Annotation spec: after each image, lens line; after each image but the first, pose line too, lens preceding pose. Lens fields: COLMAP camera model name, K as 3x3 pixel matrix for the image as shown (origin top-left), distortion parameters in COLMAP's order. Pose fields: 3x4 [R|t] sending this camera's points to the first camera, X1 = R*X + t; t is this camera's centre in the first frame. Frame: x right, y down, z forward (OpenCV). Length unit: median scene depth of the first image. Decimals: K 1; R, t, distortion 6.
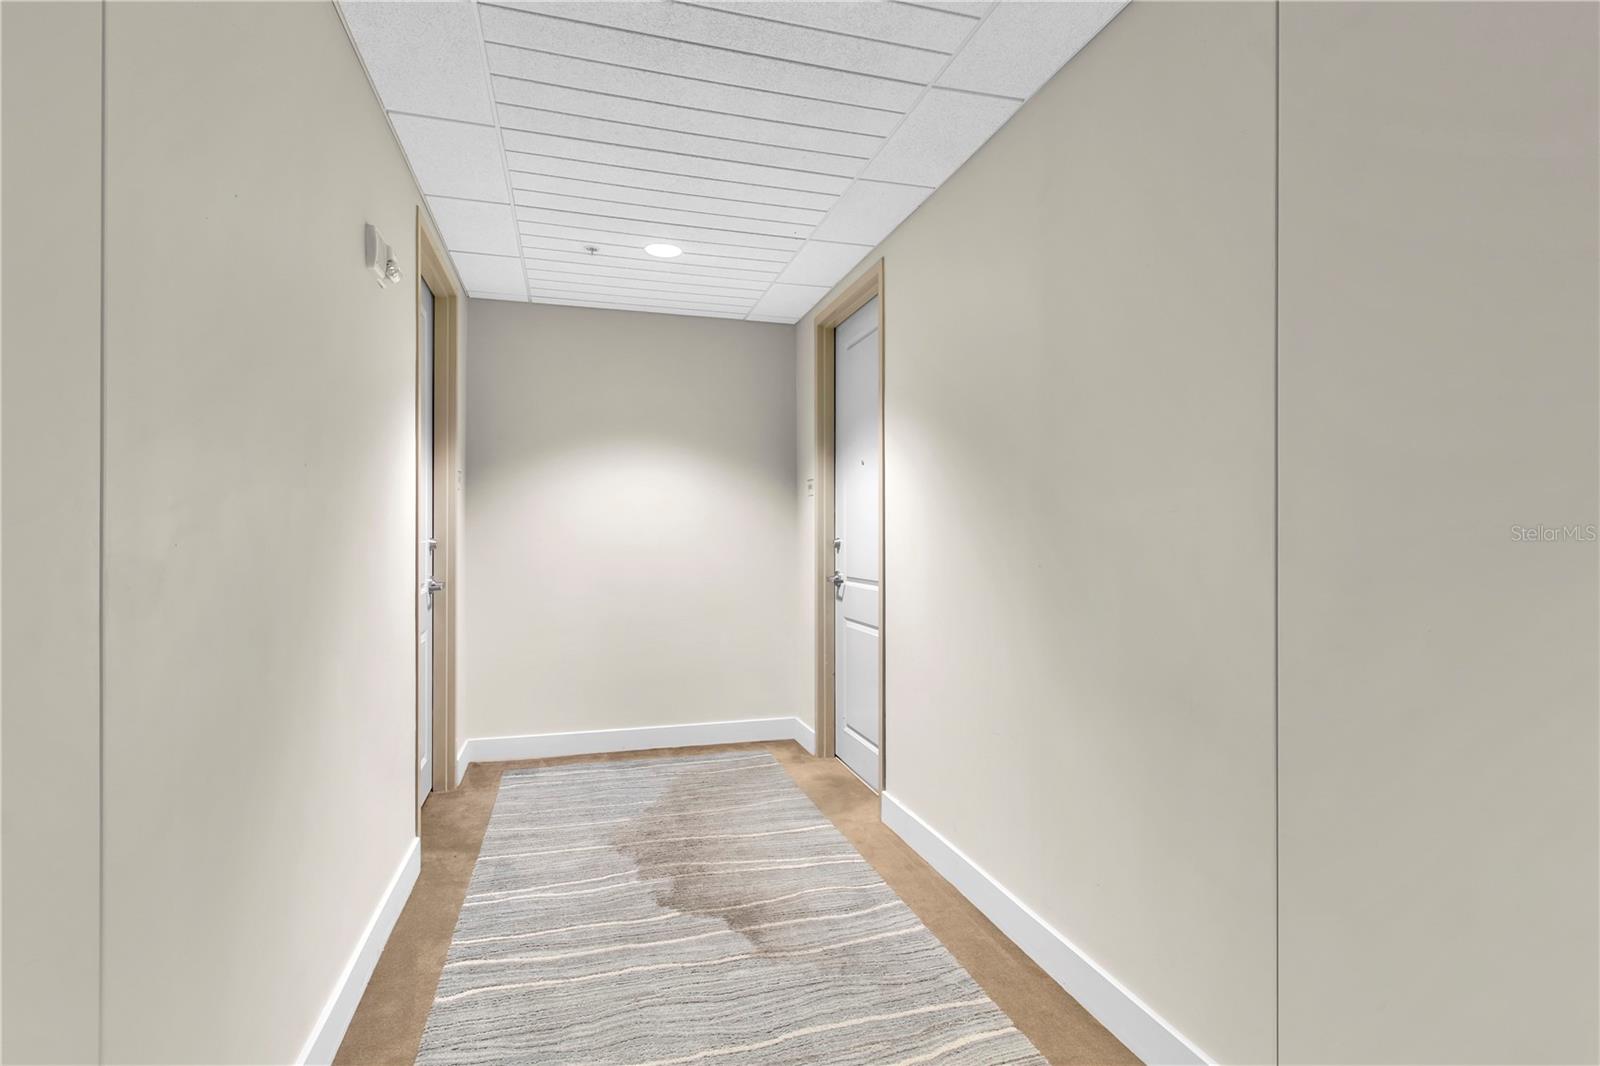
lens RADIAL K [[768.5, 0, 809.6], [0, 768.5, 536.7], [0, 0, 1]] dist [0.001738, 0.000195]
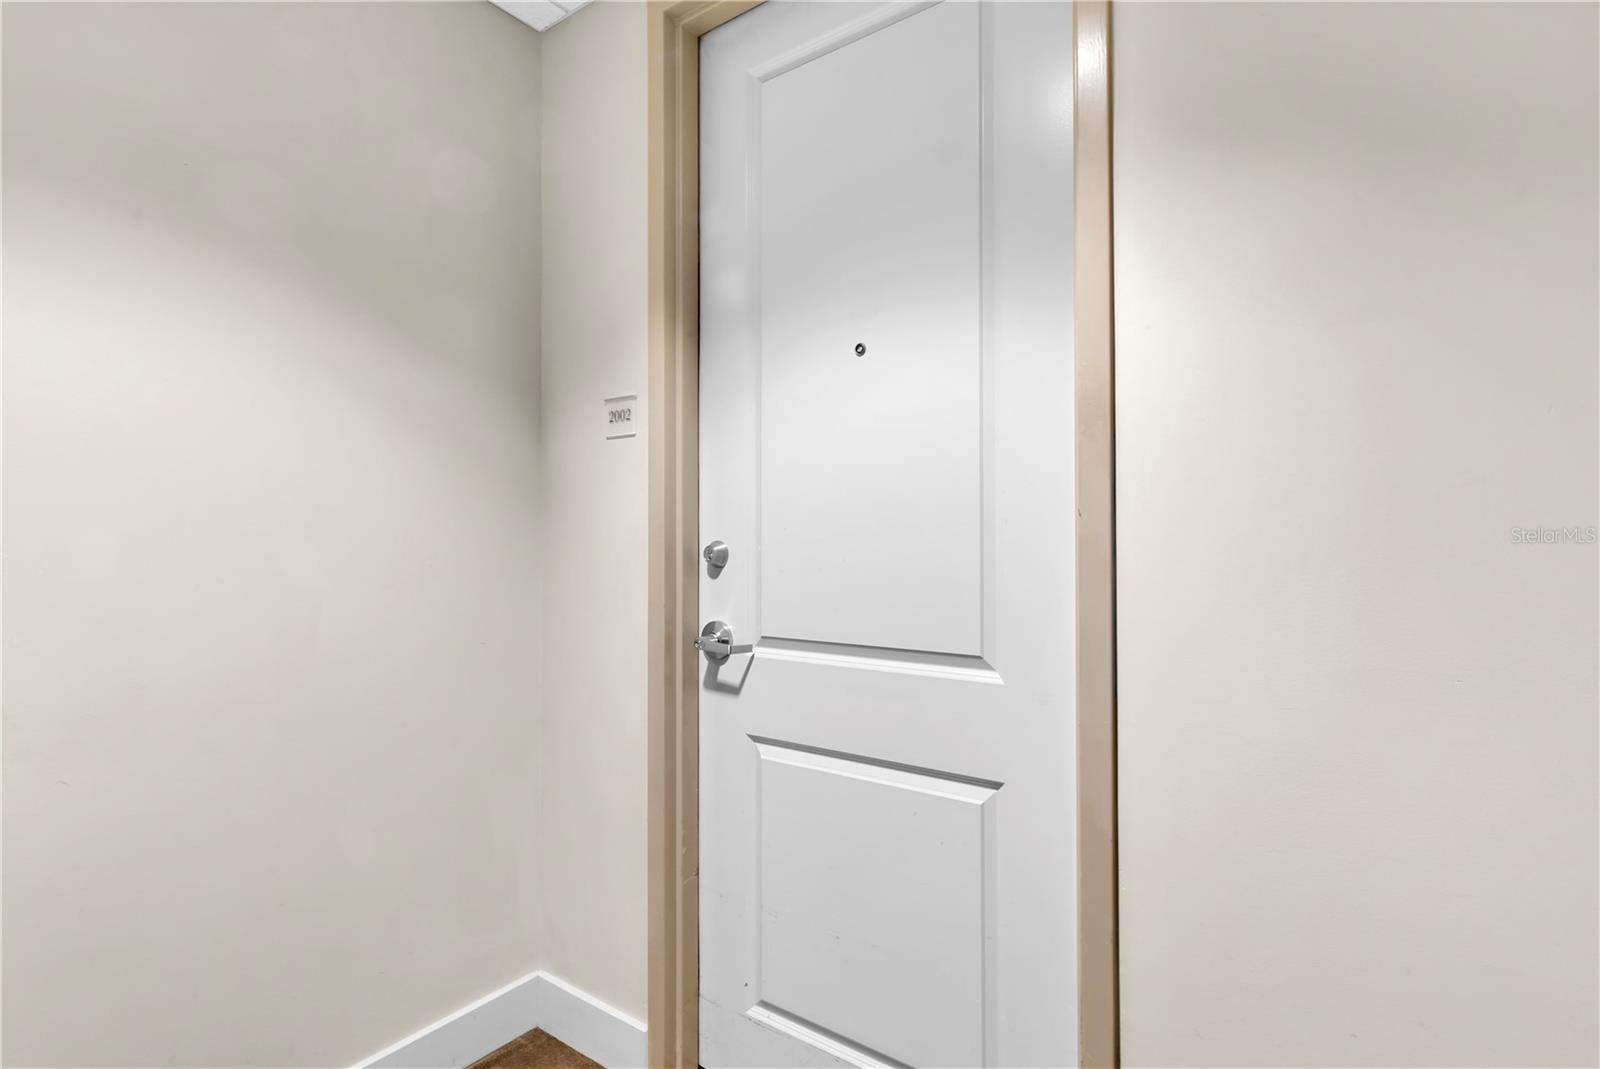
lens RADIAL K [[768.5, 0, 809.6], [0, 768.5, 538.2], [0, 0, 1]] dist [0.001738, 0.000195]
pose [[0.791283, 0.004112, 0.611437, -0.173671], [-0.001434, 0.999987, -0.004870, 0.002184], [-0.611449, 0.002976, 0.791278, 0.641820]]
